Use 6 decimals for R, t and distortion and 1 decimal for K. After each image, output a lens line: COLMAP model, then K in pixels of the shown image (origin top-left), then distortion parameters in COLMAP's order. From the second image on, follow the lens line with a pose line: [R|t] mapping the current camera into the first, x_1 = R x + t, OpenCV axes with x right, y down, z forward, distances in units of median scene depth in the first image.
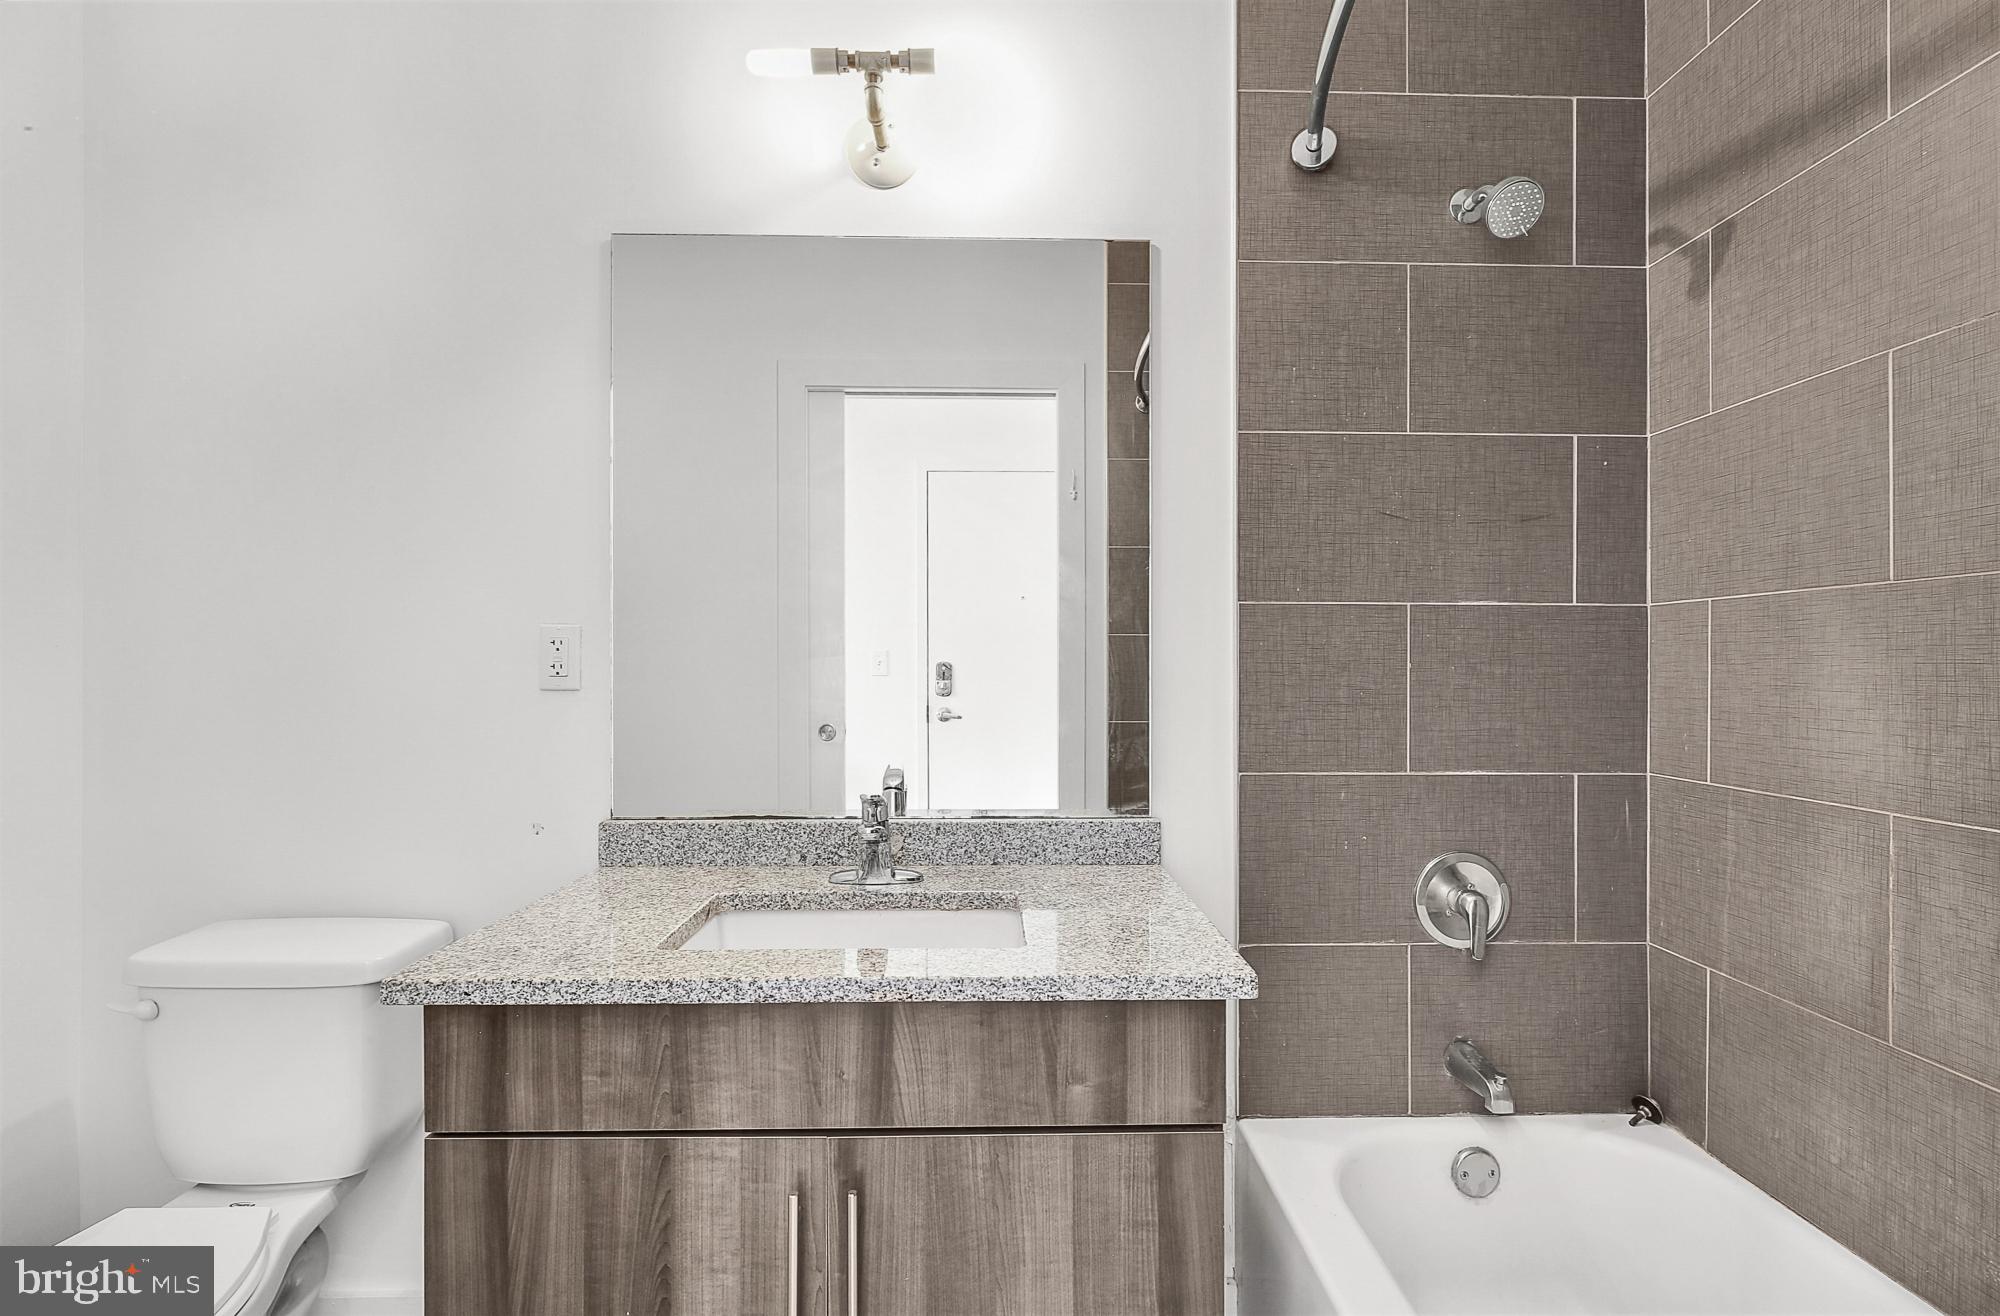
lens RADIAL K [[909.9, 0, 1001.3], [0, 909.9, 667.6], [0, 0, 1]] dist [-0.001475, 0.000663]
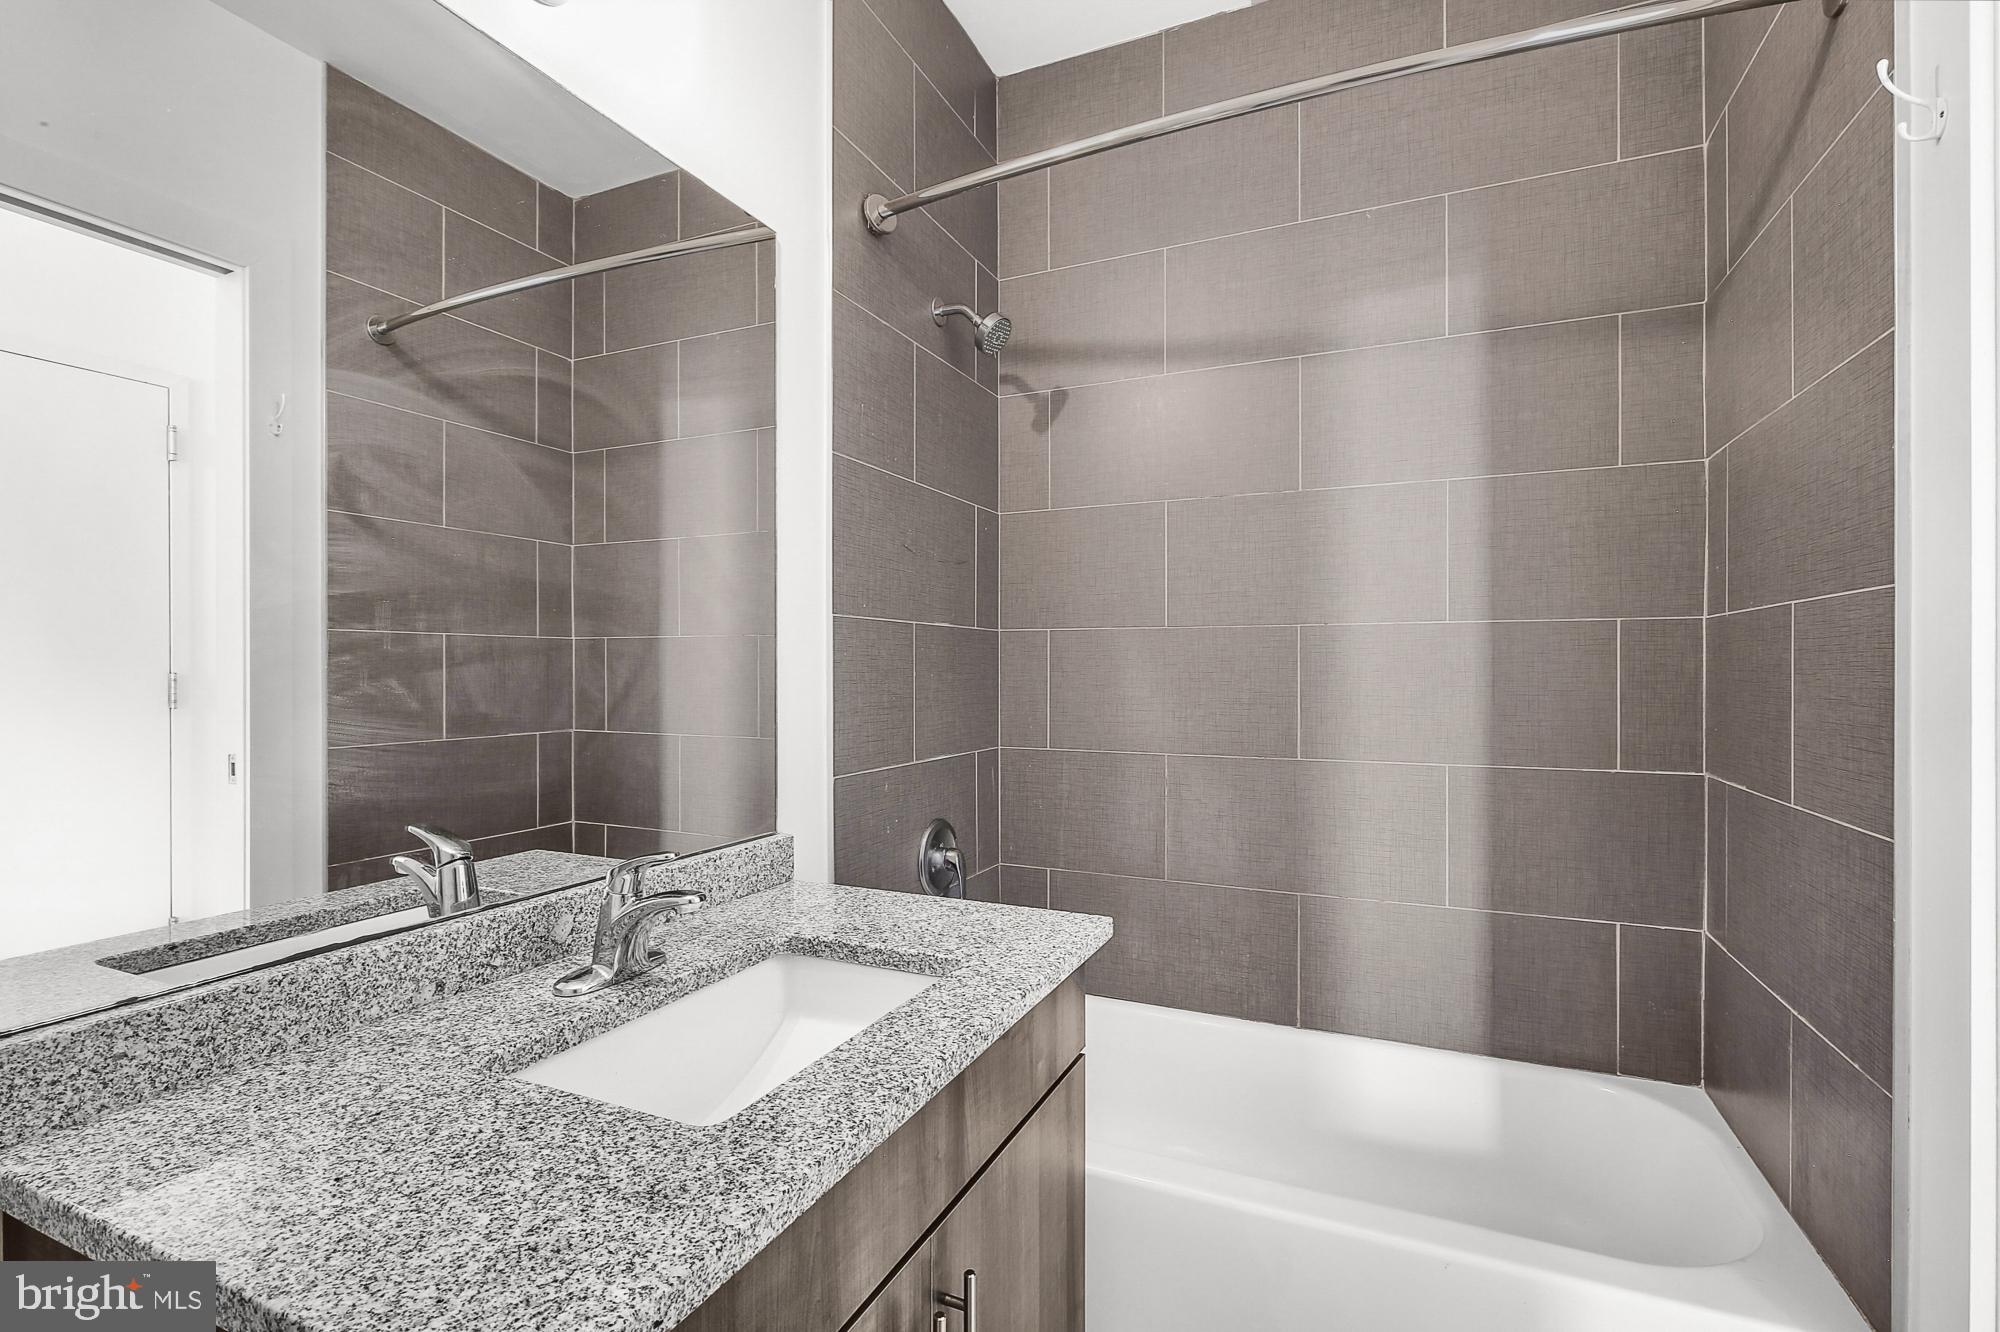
lens RADIAL K [[922.1, 0, 1000.0], [0, 922.1, 666.0], [0, 0, 1]] dist [-0.001496, 0.000053]
pose [[0.426067, 0.000045, 0.904692, -0.640969], [-0.000163, 1.000000, 0.000027, -0.012685], [-0.904692, -0.000159, 0.426067, 0.387729]]
